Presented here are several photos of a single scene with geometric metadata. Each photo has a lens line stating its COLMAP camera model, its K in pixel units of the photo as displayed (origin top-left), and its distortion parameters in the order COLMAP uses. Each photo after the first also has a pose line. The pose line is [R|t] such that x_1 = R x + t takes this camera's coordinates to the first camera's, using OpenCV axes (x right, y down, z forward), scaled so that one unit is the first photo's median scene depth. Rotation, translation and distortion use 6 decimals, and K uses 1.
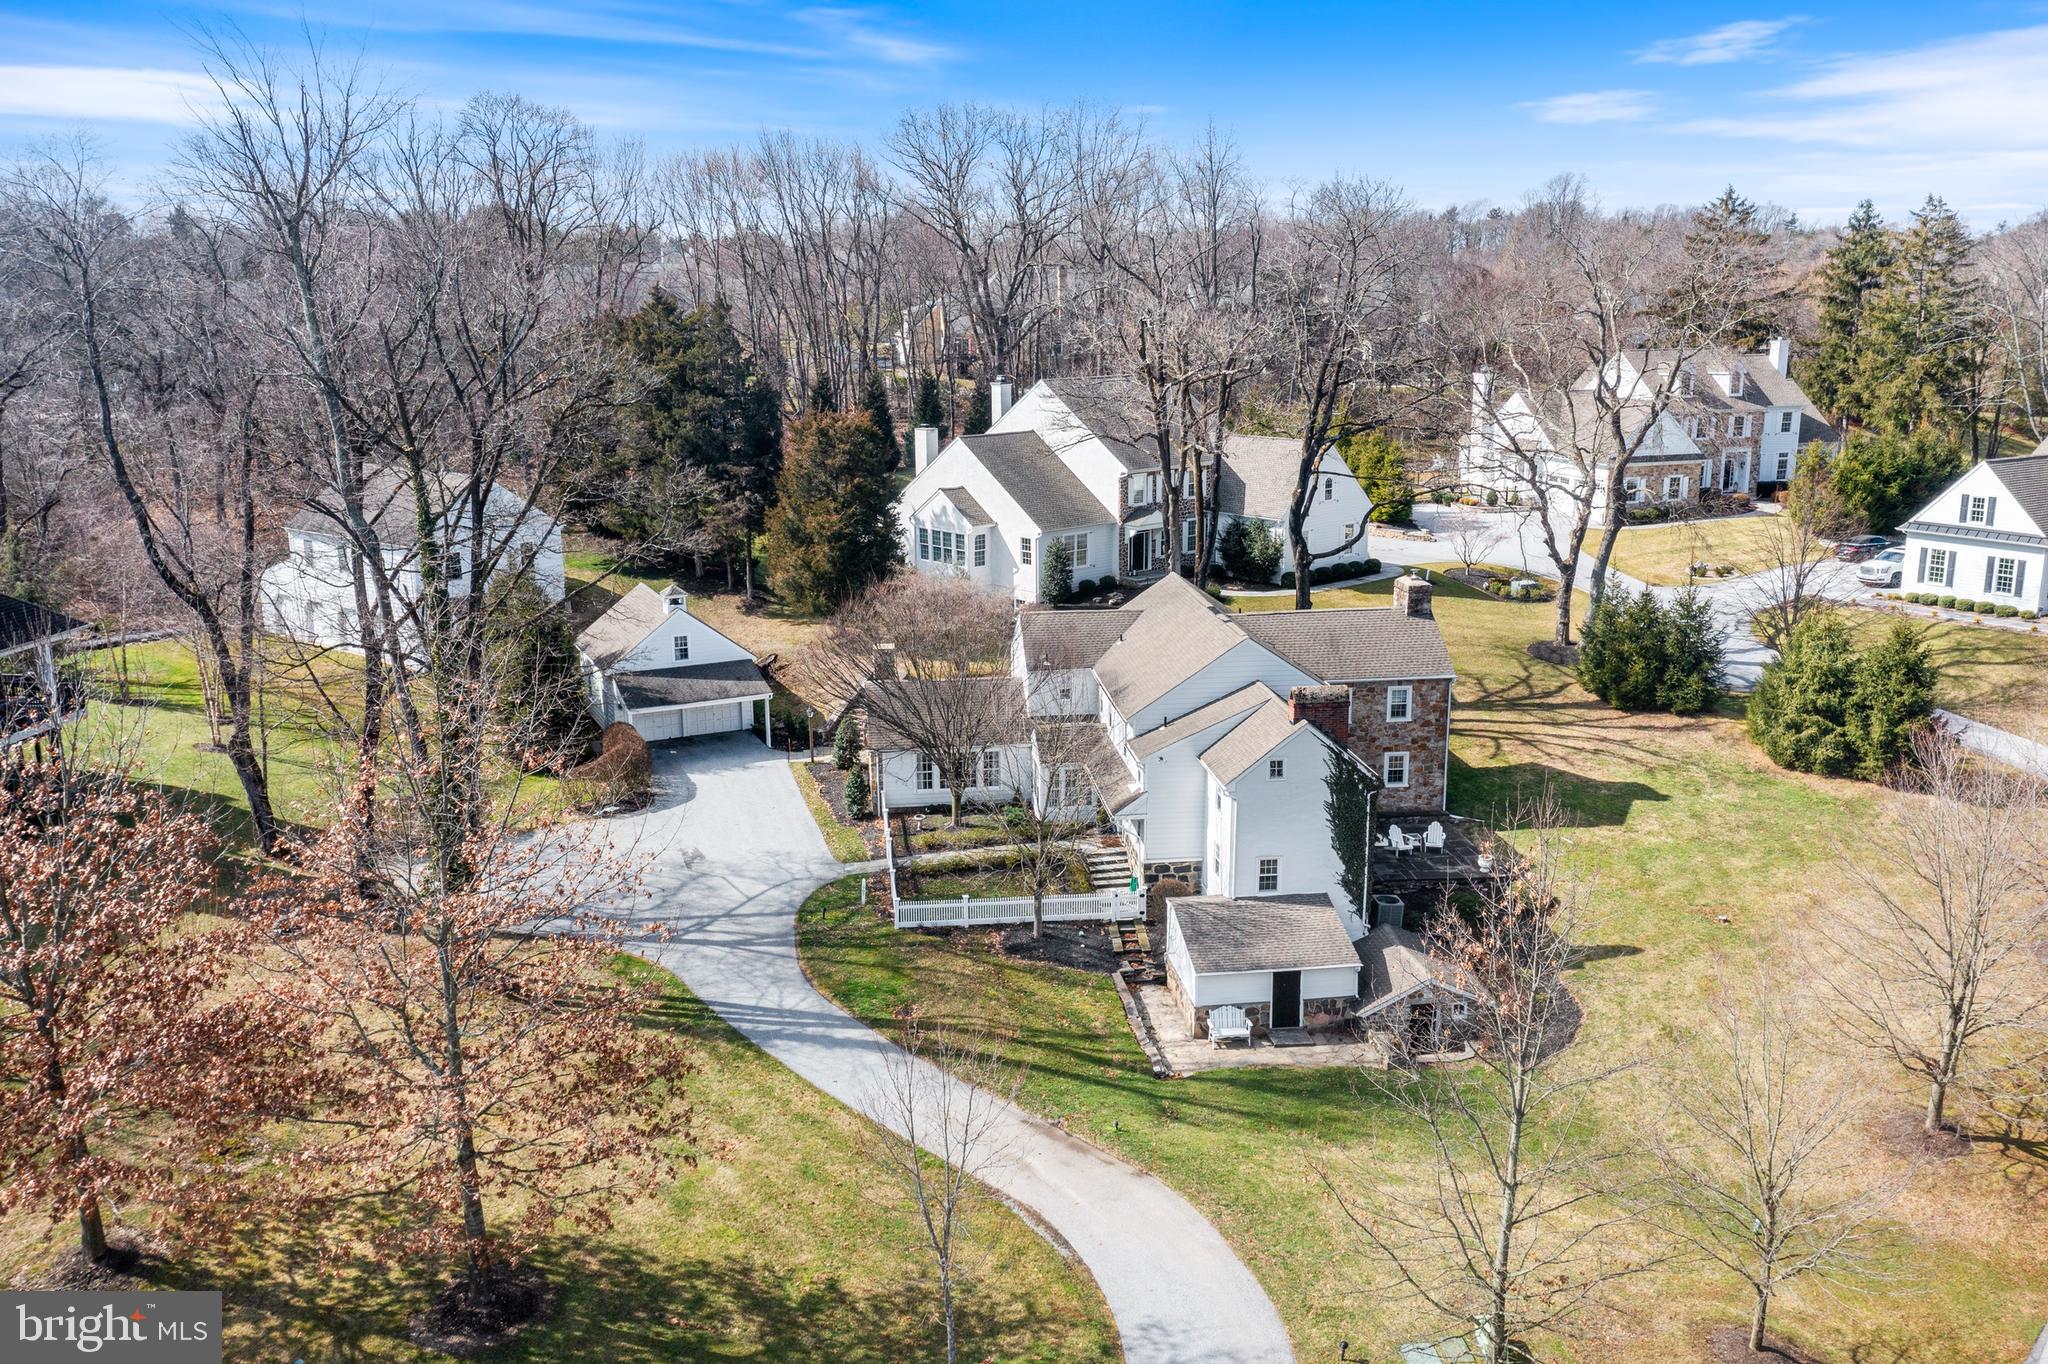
lens RADIAL K [[1624.8, 0, 1027.2], [0, 1624.8, 685.3], [0, 0, 1]] dist [-0.014392, 0.009574]
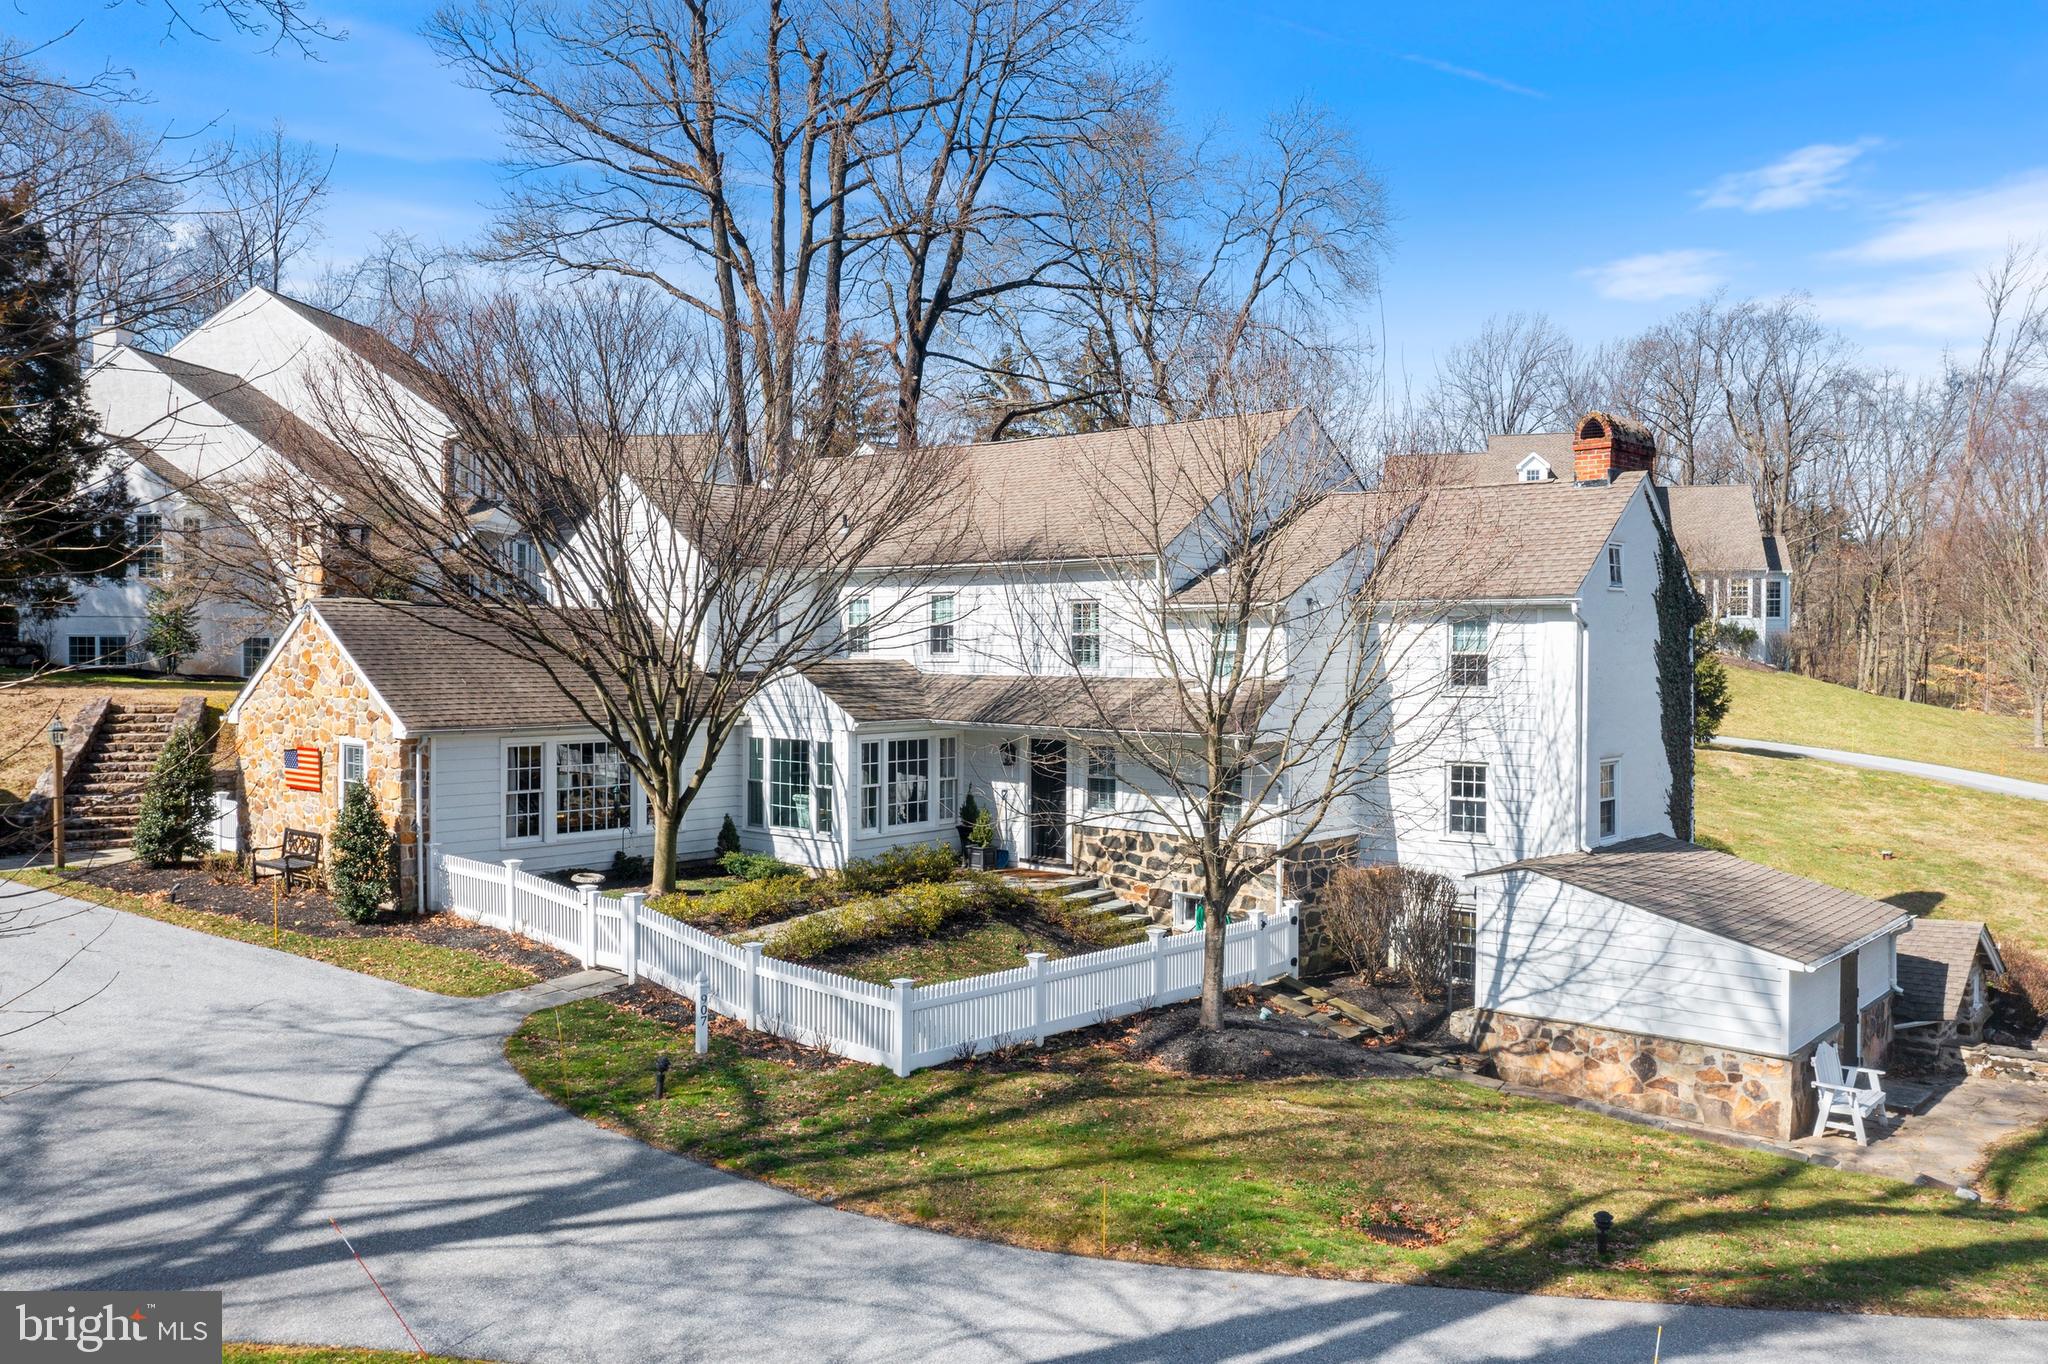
lens RADIAL K [[1624.8, 0, 1027.2], [0, 1624.8, 685.3], [0, 0, 1]] dist [-0.014392, 0.009574]
pose [[0.736751, -0.005734, 0.676140, -0.283844], [0.150231, 0.976358, -0.155418, 0.127219], [-0.659264, 0.216082, 0.720194, 0.734102]]
